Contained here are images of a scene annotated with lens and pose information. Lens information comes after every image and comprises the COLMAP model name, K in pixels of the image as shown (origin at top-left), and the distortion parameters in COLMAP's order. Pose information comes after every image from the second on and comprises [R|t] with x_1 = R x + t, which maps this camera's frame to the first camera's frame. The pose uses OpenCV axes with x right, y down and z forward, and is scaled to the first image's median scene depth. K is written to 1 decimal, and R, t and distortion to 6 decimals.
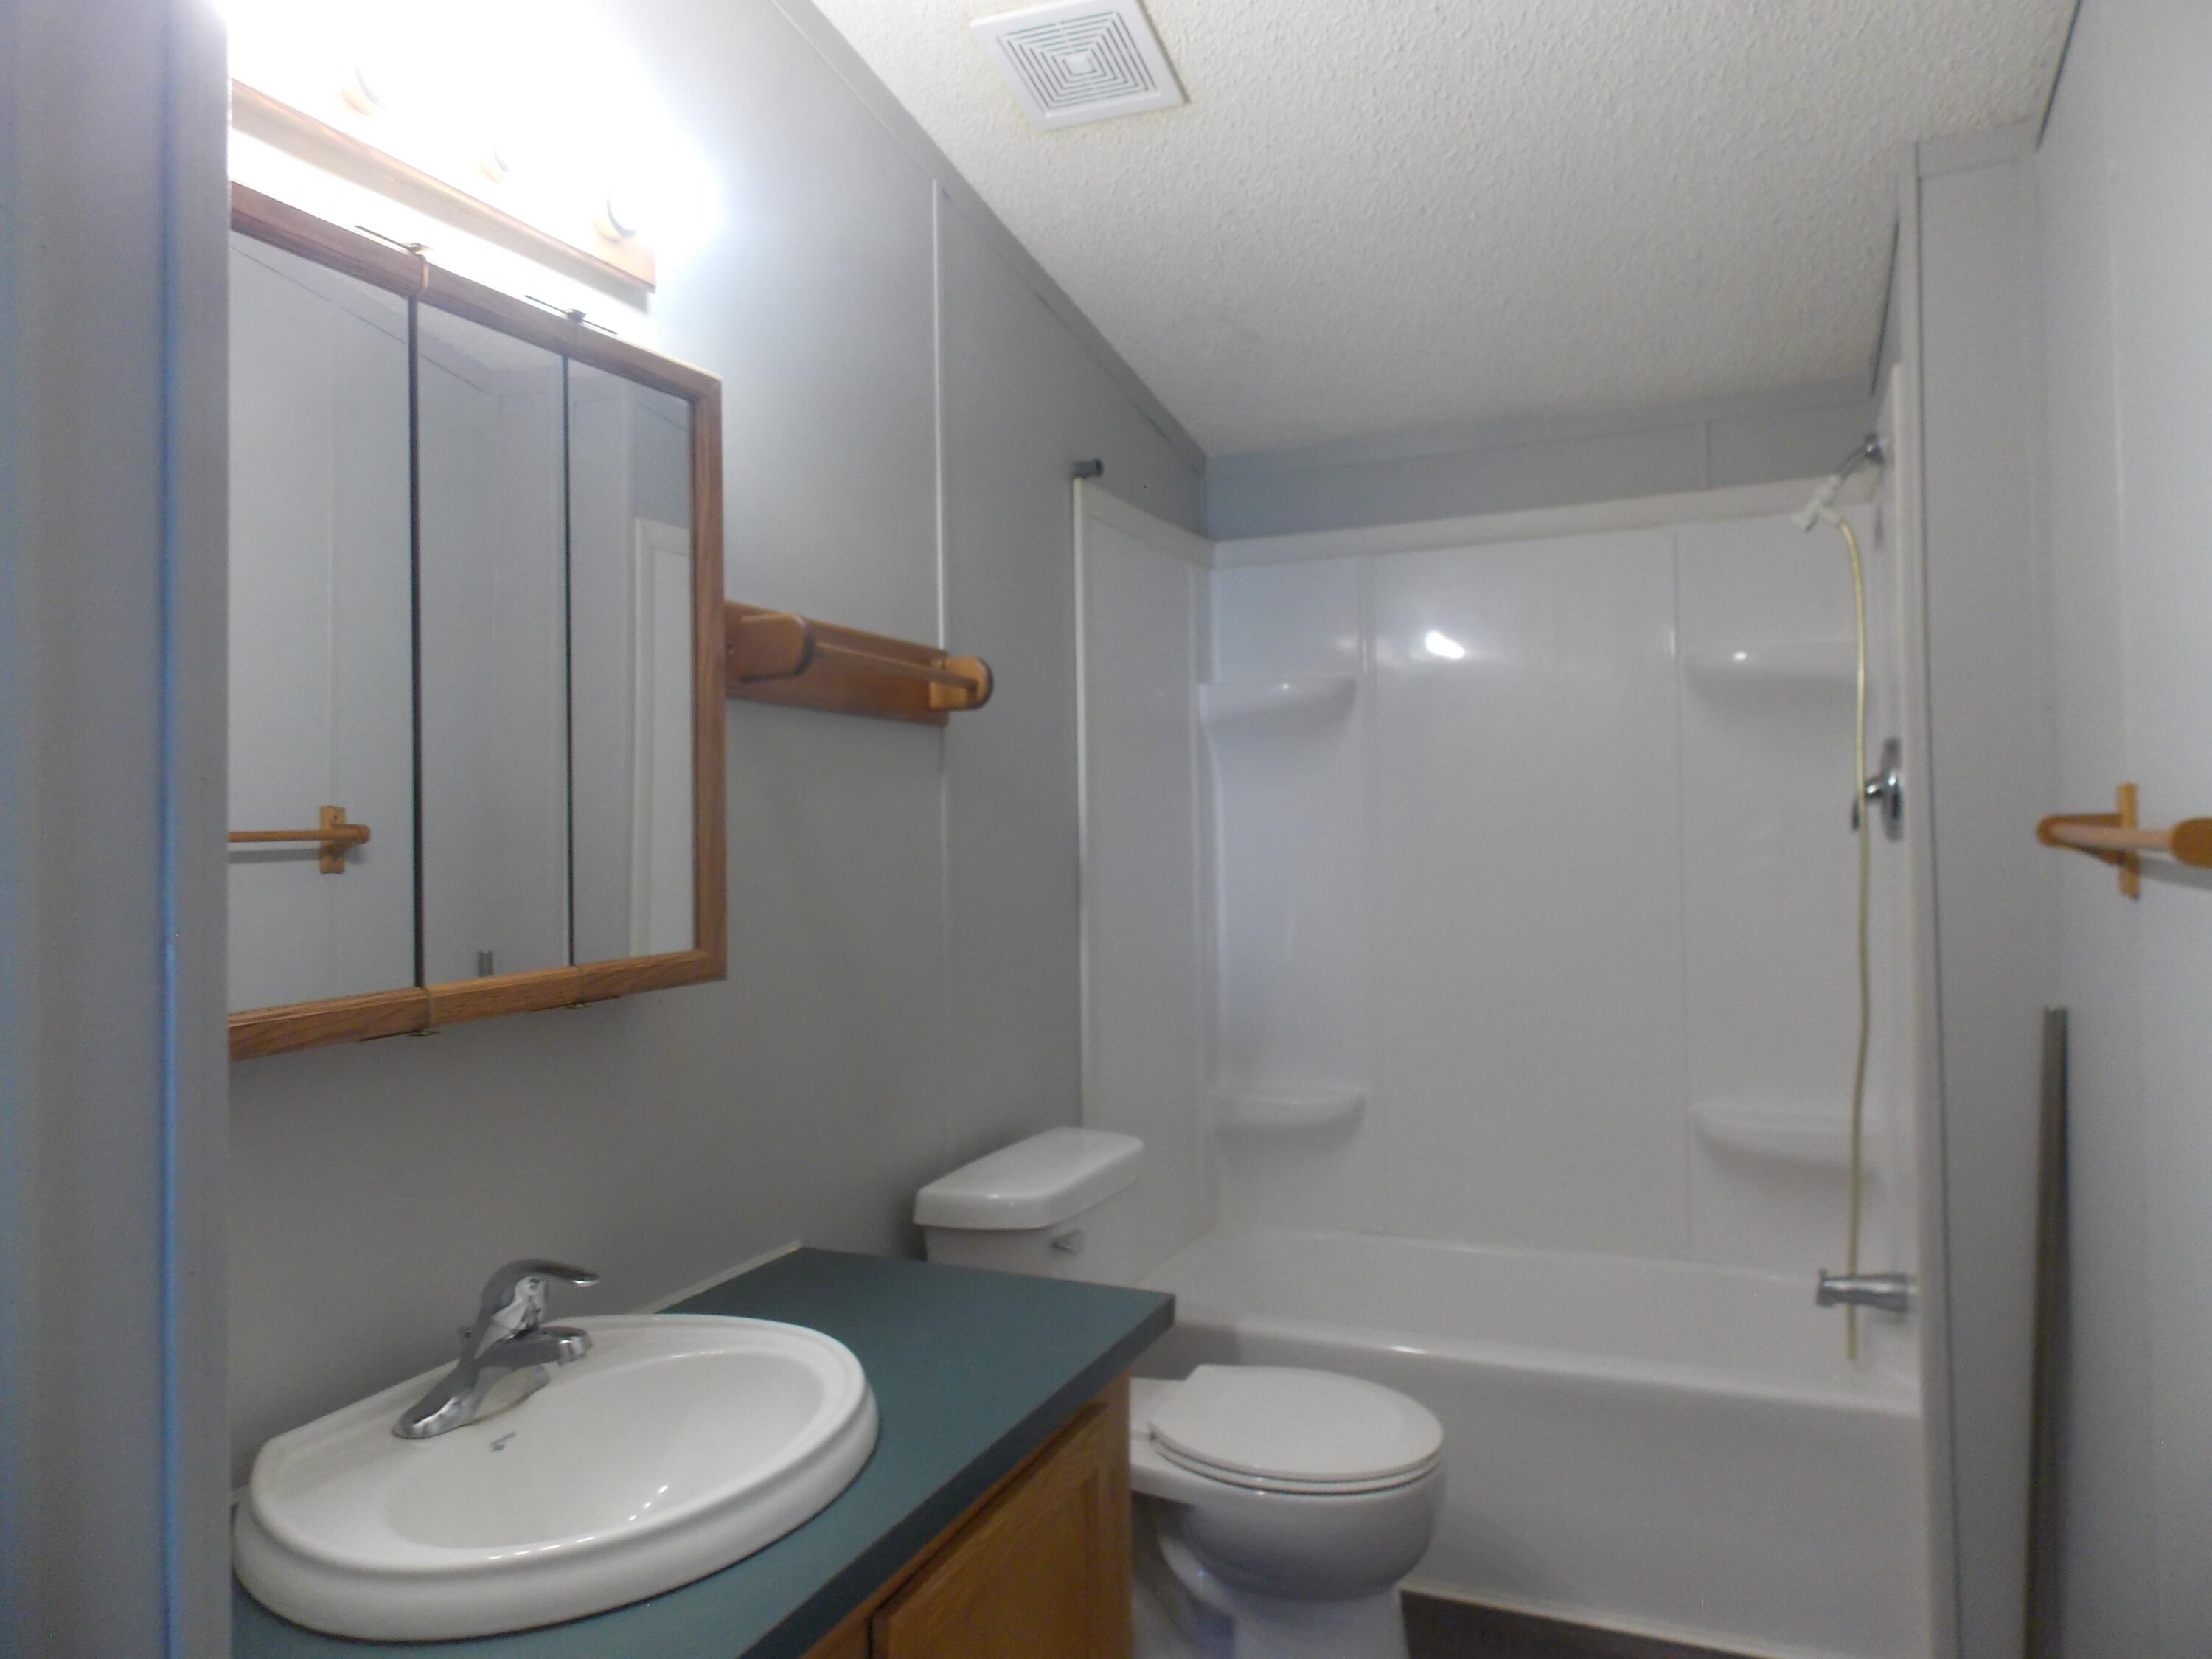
lens RADIAL K [[1468.3, 0, 1102.1], [0, 1468.3, 816.1], [0, 0, 1]] dist [0.009617, -0.006659]
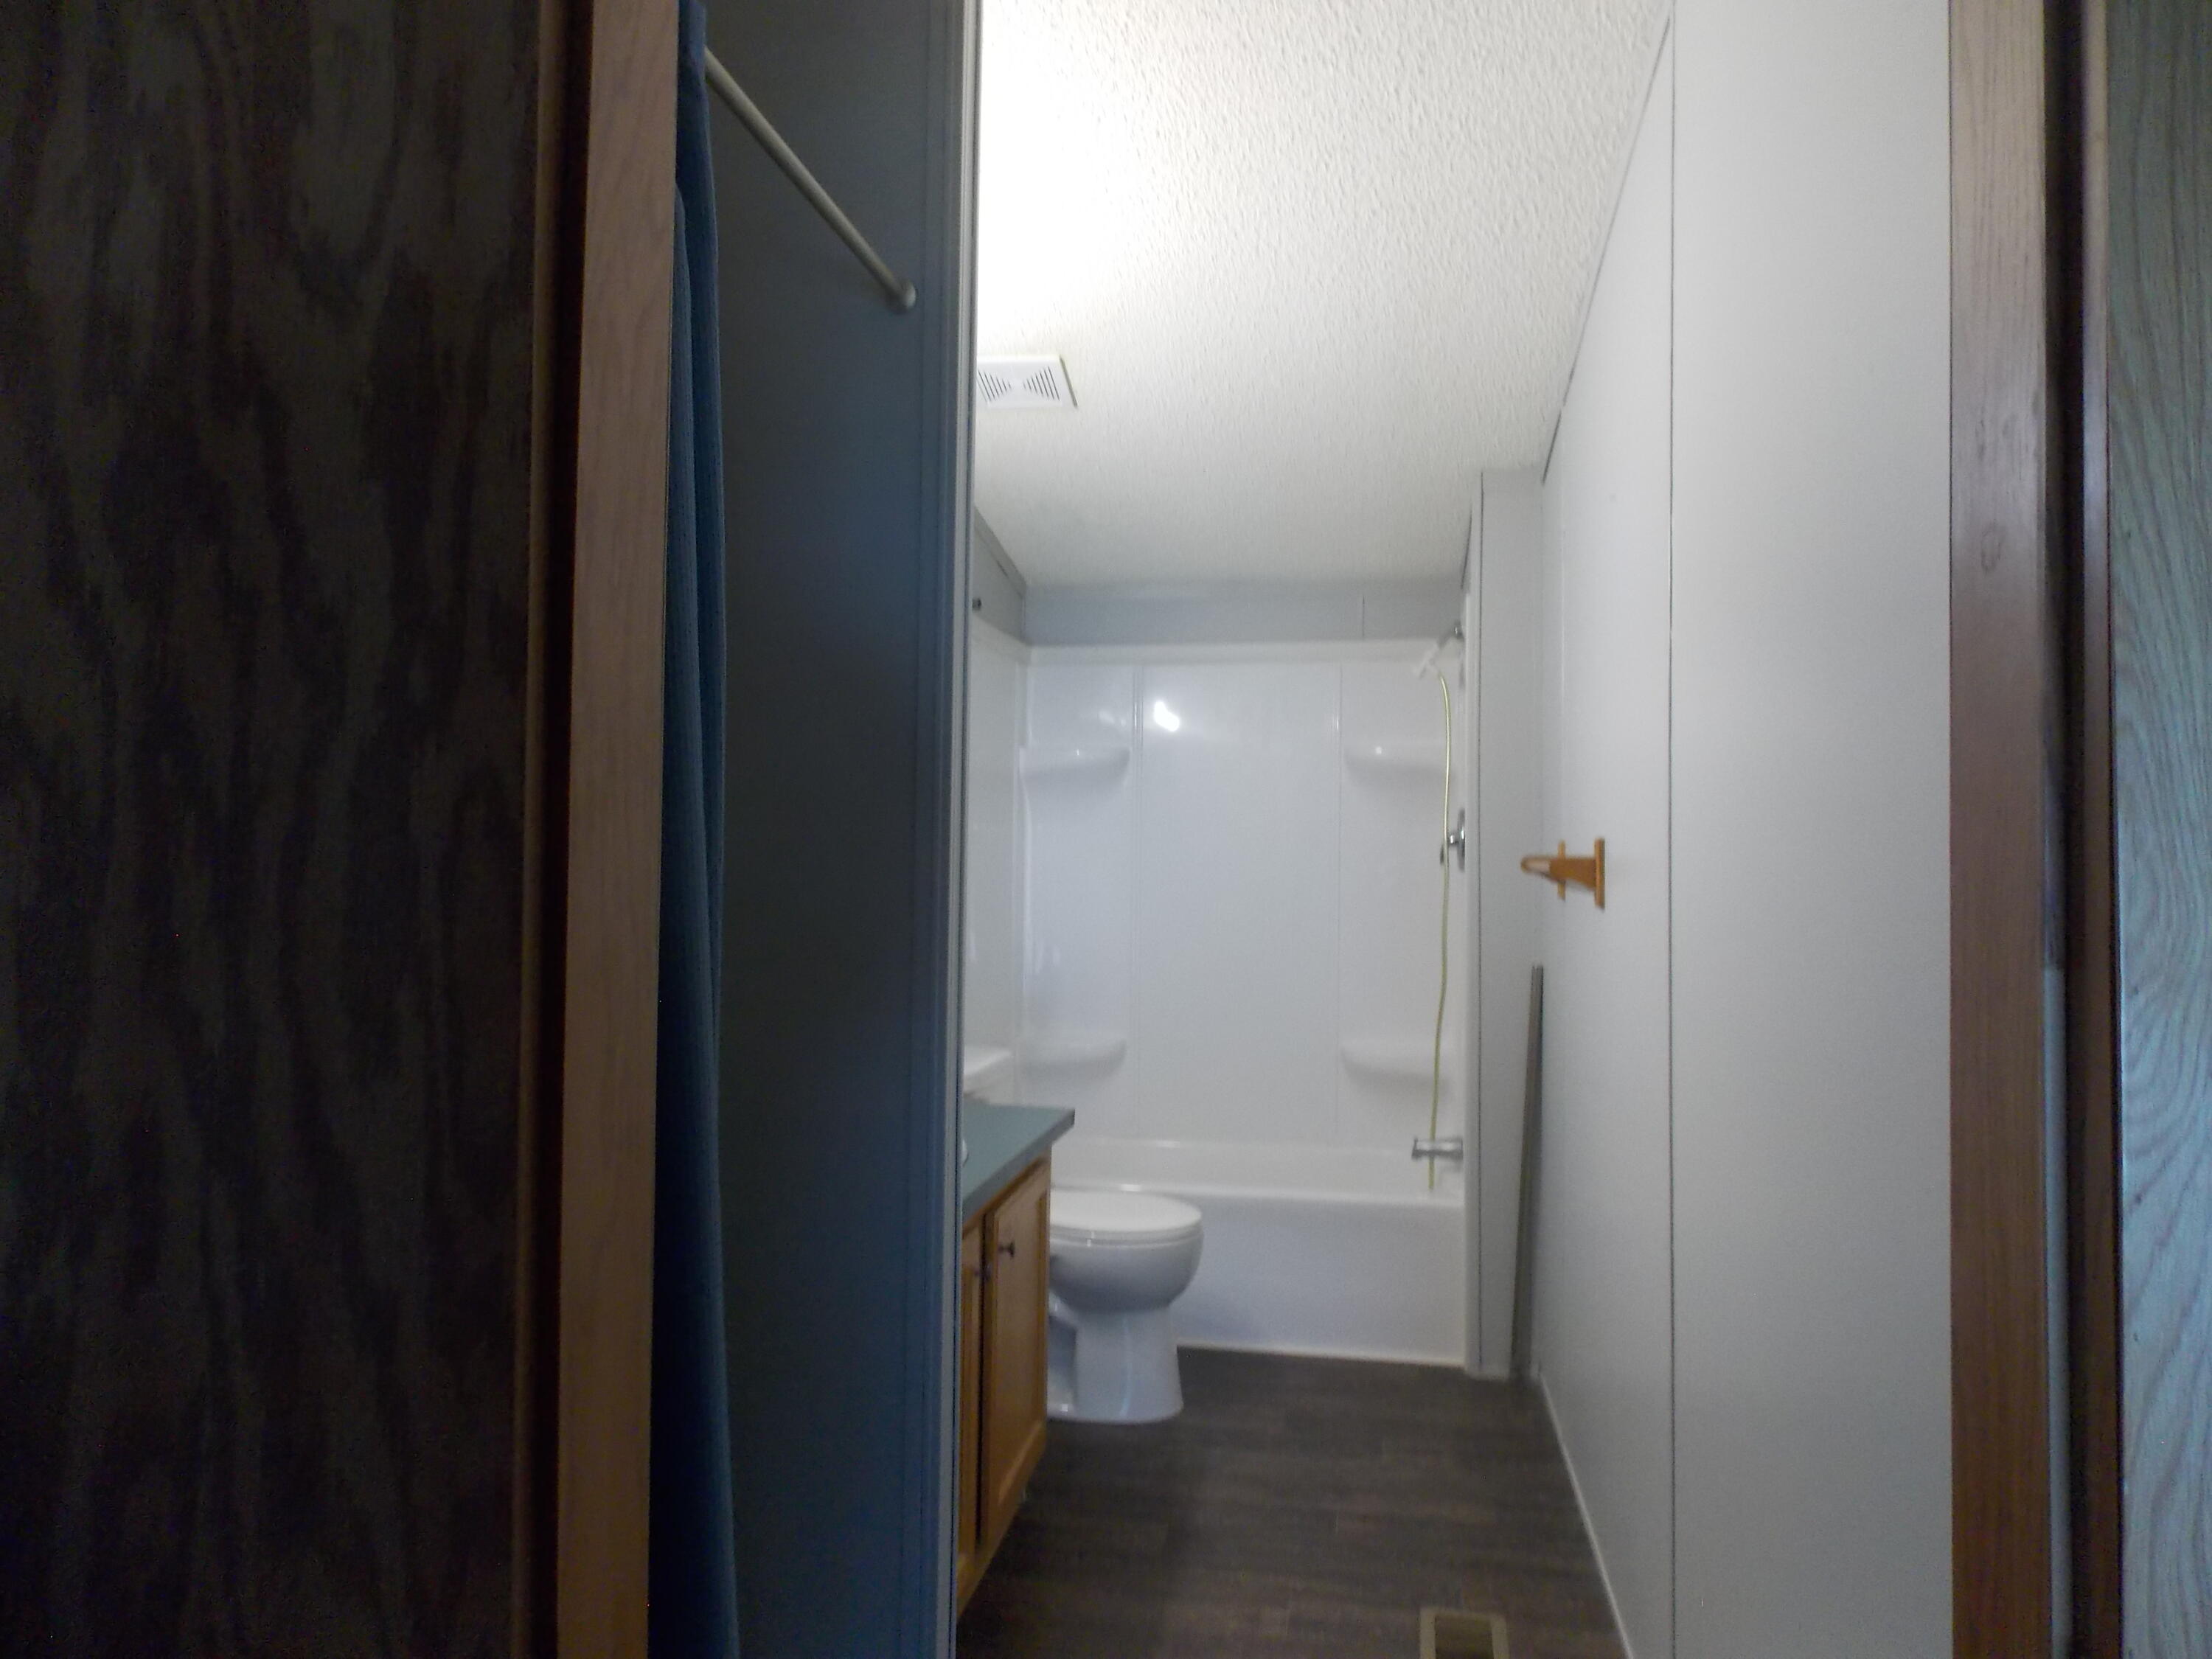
lens RADIAL K [[1487.9, 0, 1106.0], [0, 1487.9, 829.5], [0, 0, 1]] dist [0.002293, -0.001120]
pose [[0.971997, 0.033972, 0.232526, -0.231599], [-0.031759, 0.999408, -0.013259, 0.005217], [-0.232838, 0.005503, 0.972500, -0.511514]]
